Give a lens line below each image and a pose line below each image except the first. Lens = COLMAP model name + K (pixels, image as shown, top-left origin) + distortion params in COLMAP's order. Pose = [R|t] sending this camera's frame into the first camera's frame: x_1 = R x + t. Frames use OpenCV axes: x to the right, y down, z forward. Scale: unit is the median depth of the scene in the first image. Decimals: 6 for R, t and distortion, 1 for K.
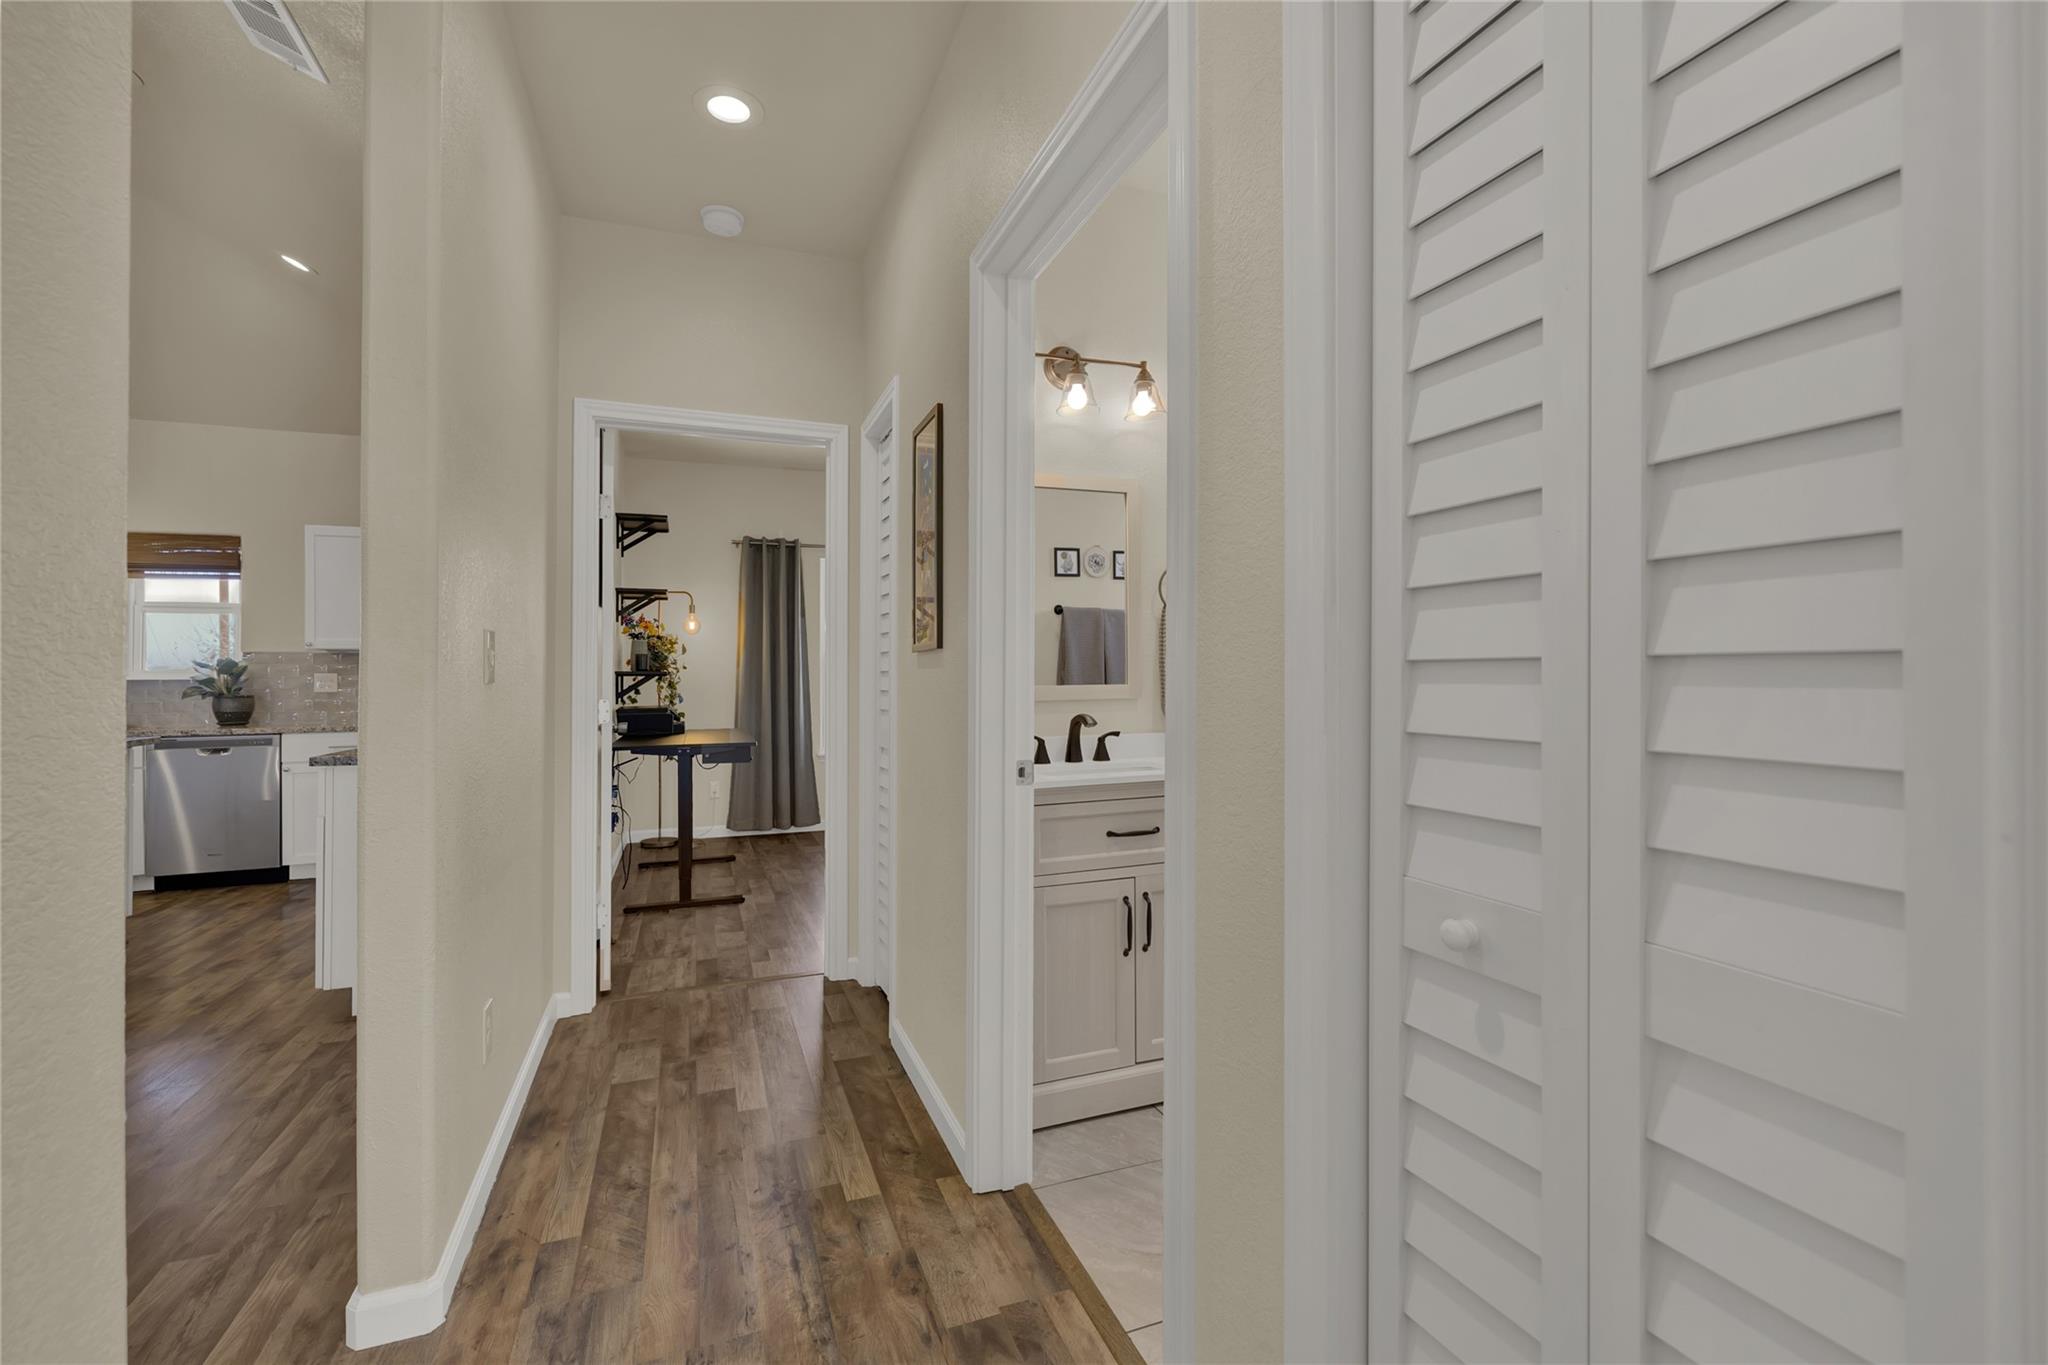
lens RADIAL K [[878.5, 0, 1027.4], [0, 878.5, 671.8], [0, 0, 1]] dist [0.001911, 0.000435]
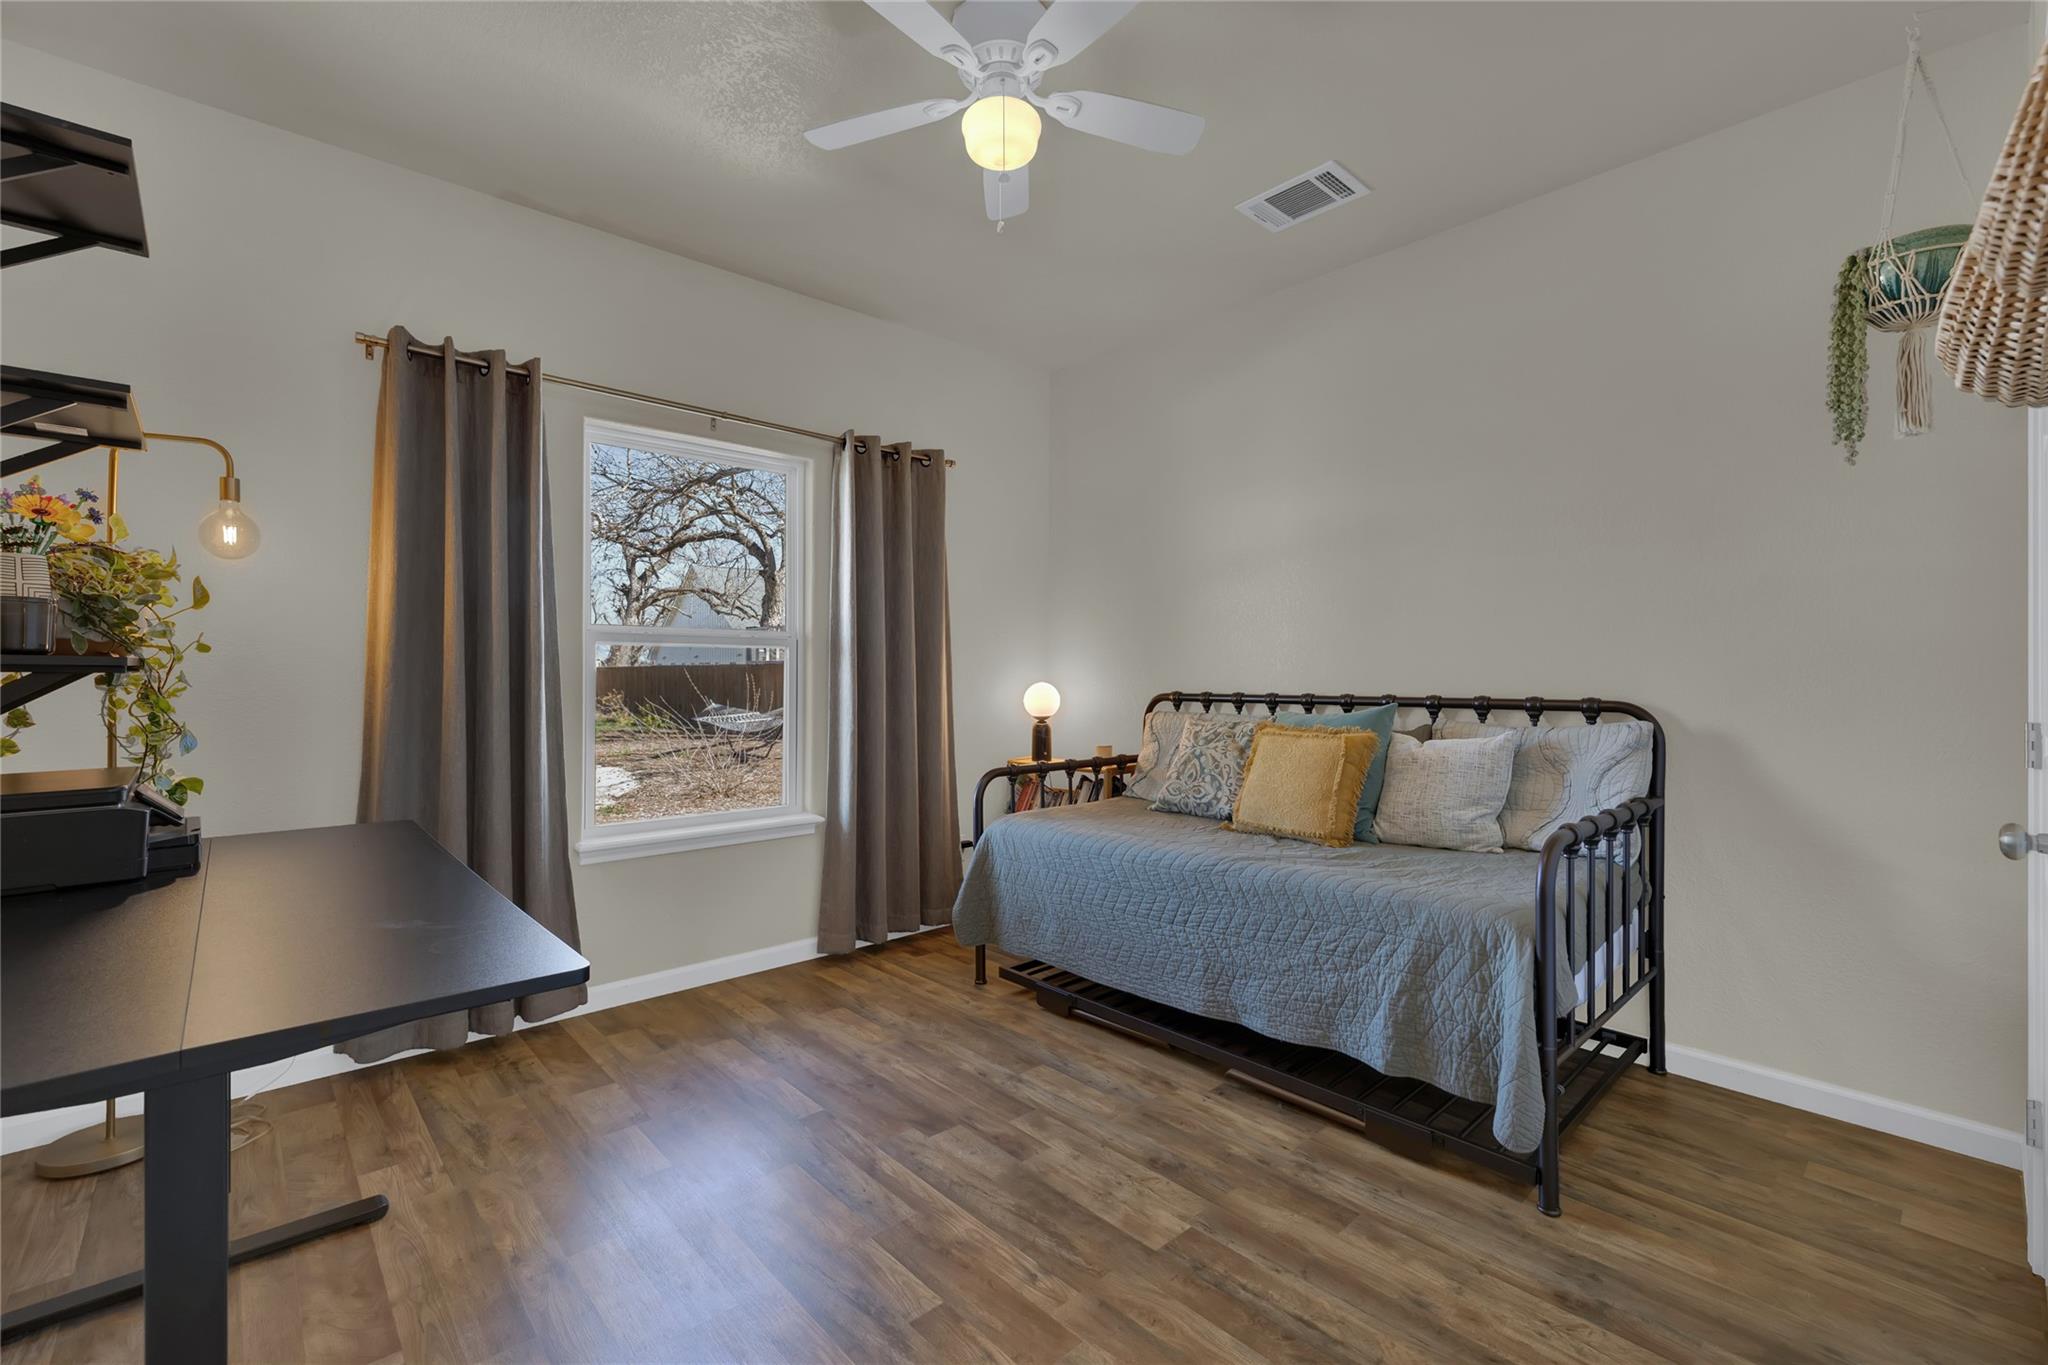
lens RADIAL K [[866.0, 0, 1023.2], [0, 866.0, 679.8], [0, 0, 1]] dist [-0.008868, 0.001697]
pose [[0.929102, 0.009652, 0.369697, -0.215275], [-0.013533, 0.999877, 0.007904, 0.000653], [-0.369575, -0.012347, 0.929119, 0.567067]]
